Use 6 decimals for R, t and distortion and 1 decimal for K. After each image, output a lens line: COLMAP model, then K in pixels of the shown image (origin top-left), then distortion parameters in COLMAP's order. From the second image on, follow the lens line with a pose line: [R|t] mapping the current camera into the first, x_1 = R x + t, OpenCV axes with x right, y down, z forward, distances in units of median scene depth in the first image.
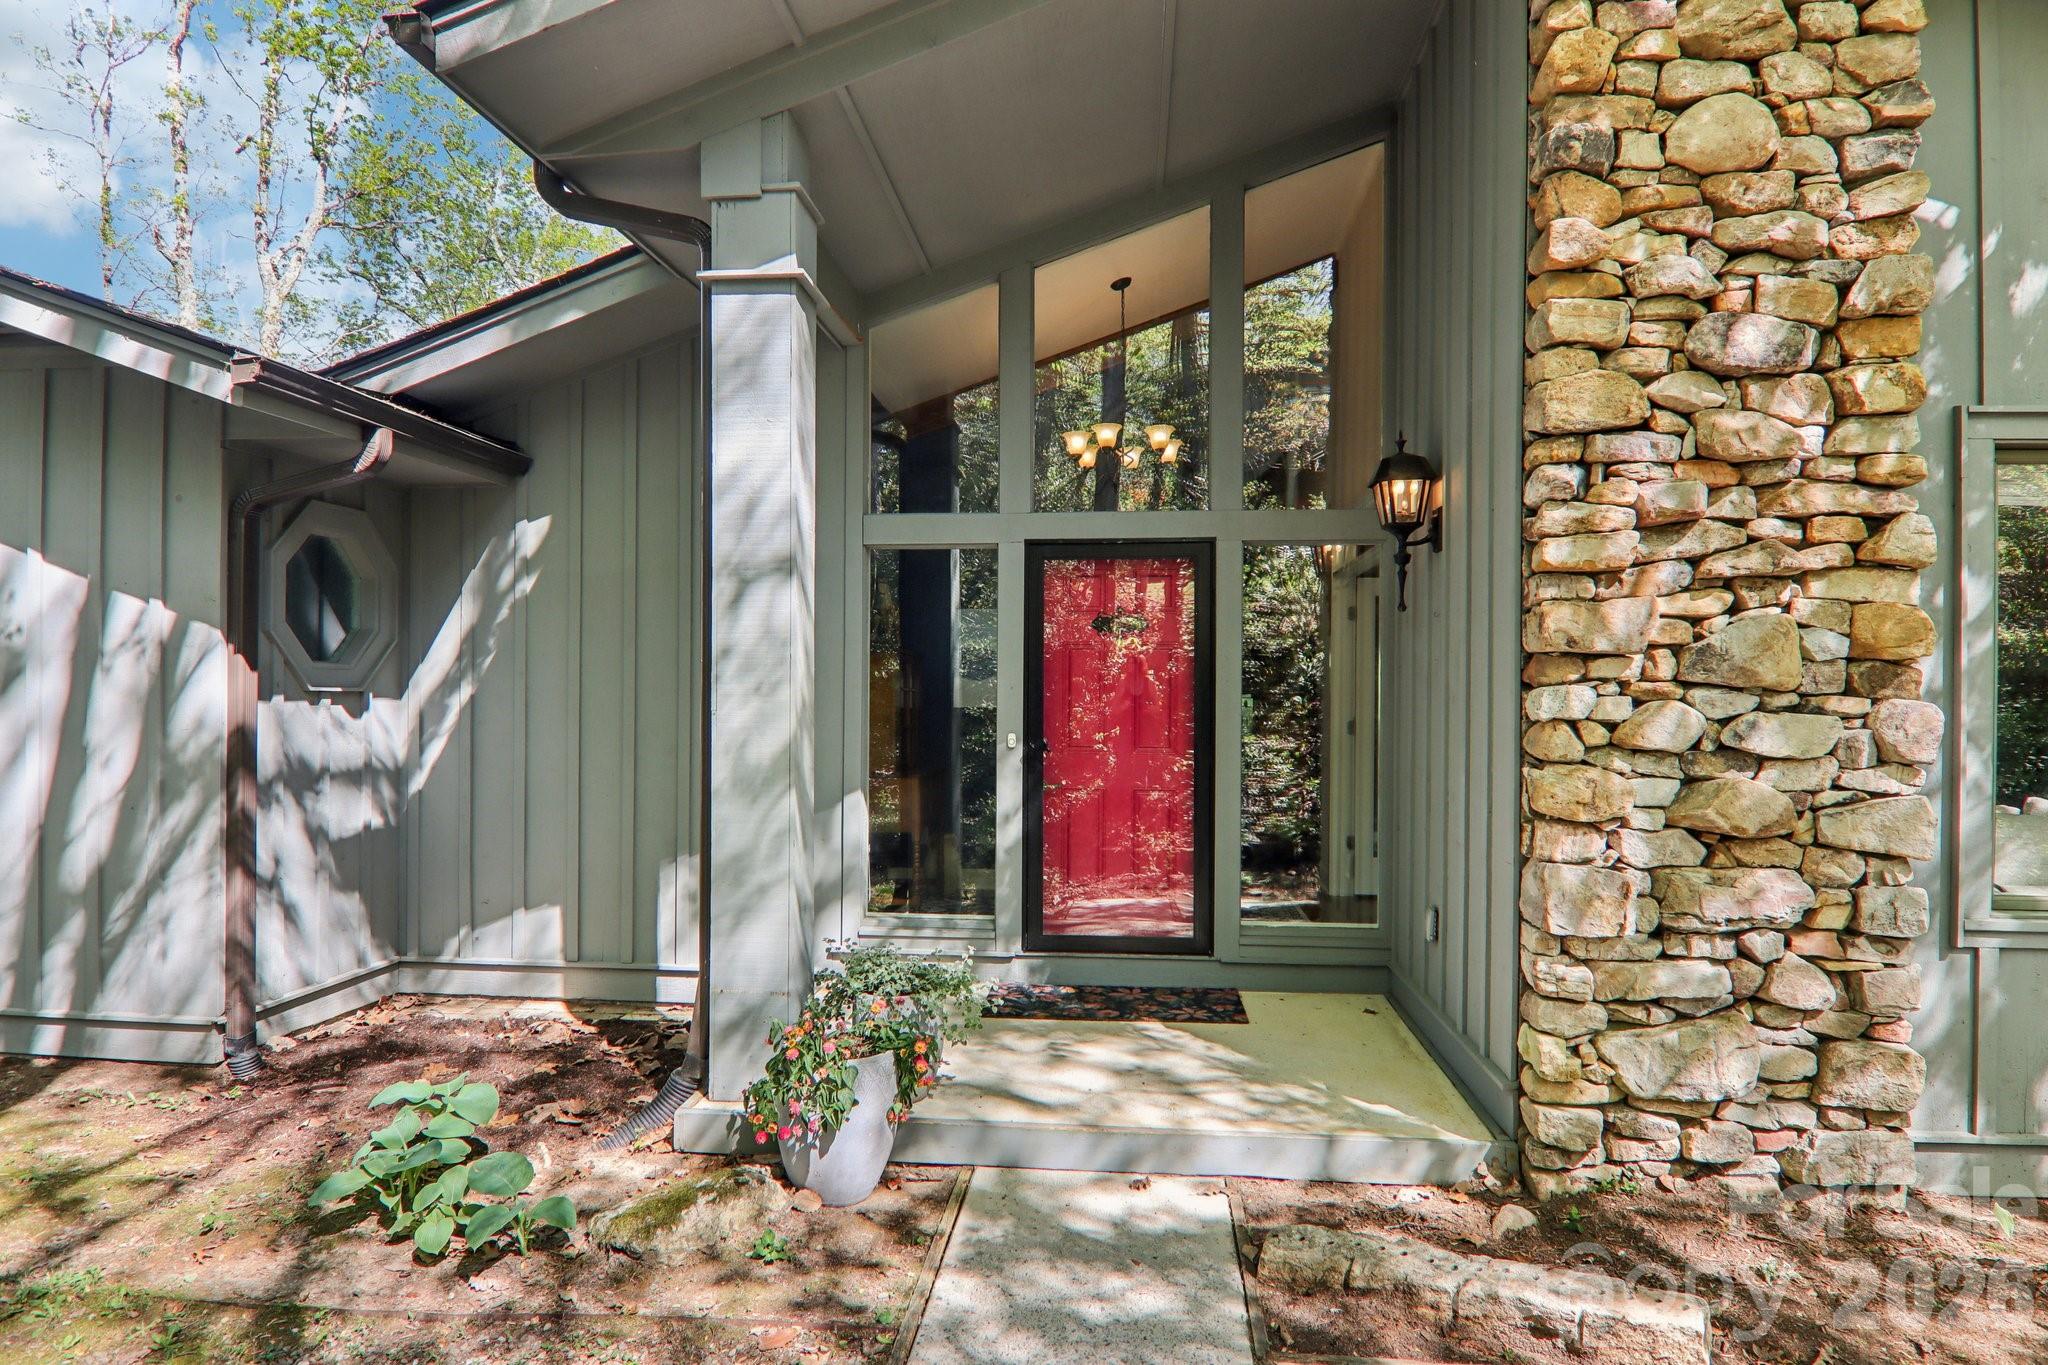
lens RADIAL K [[1146.7, 0, 1028.3], [0, 1146.7, 694.6], [0, 0, 1]] dist [0.003542, 0.001390]
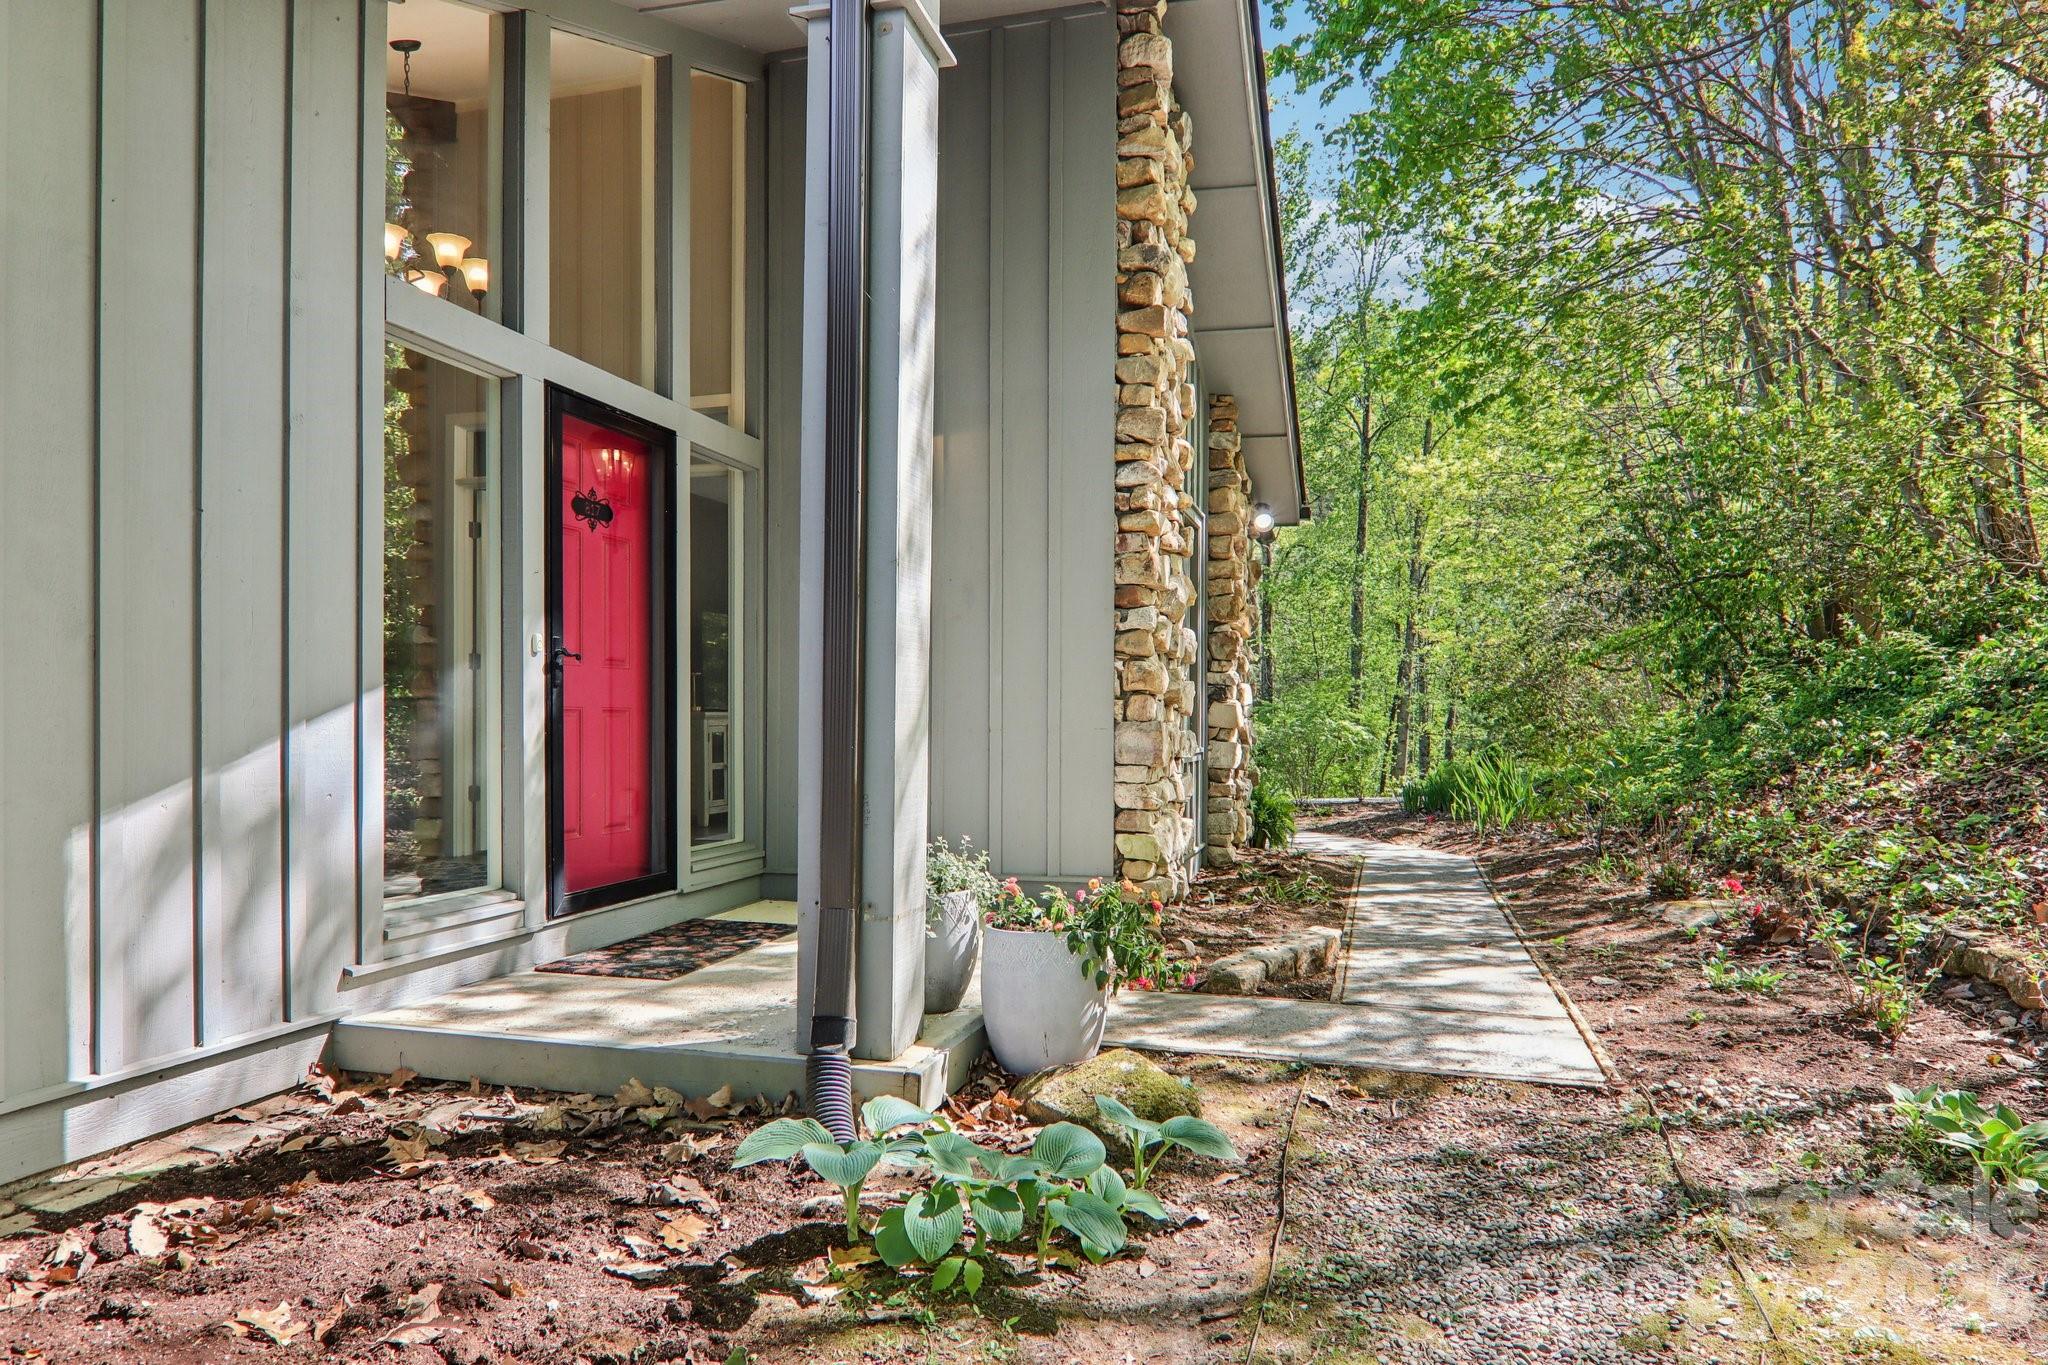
lens RADIAL K [[1293.4, 0, 1024.9], [0, 1293.4, 722.4], [0, 0, 1]] dist [0.007982, 0.000864]
pose [[0.189569, -0.003783, 0.981860, -0.783053], [-0.006666, 0.999965, 0.005140, 0.084453], [-0.981845, -0.007519, 0.189537, 0.527192]]
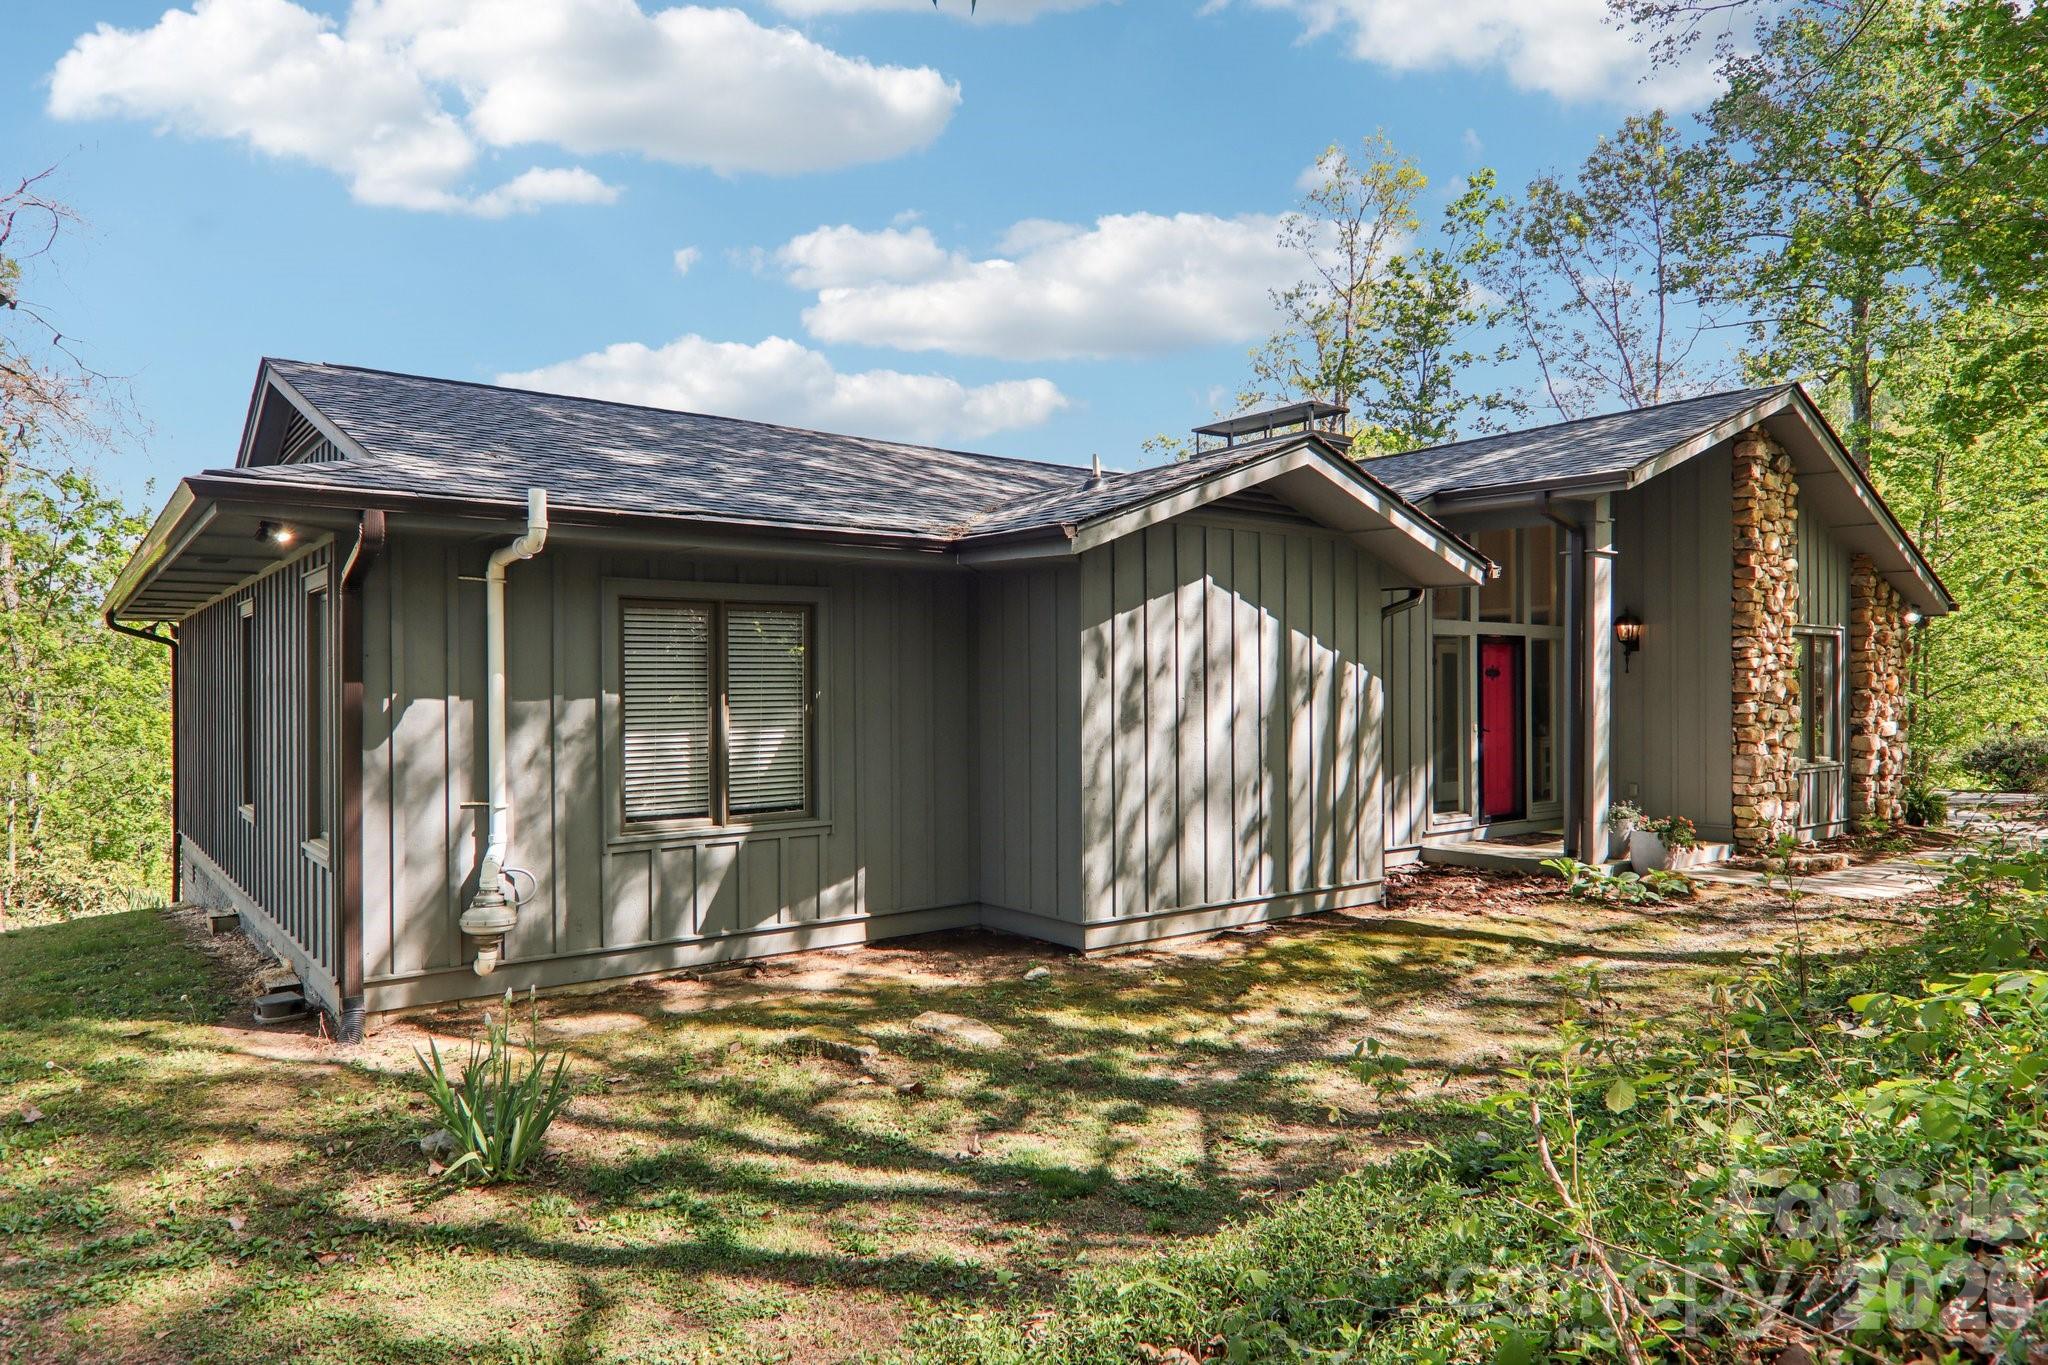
lens RADIAL K [[1293.4, 0, 1021.7], [0, 1293.4, 693.6], [0, 0, 1]] dist [0.007982, 0.000864]
pose [[0.736334, -0.006847, 0.676584, -2.278326], [0.003152, 0.999973, 0.006689, -0.043193], [-0.676611, -0.002793, 0.736335, -0.210213]]
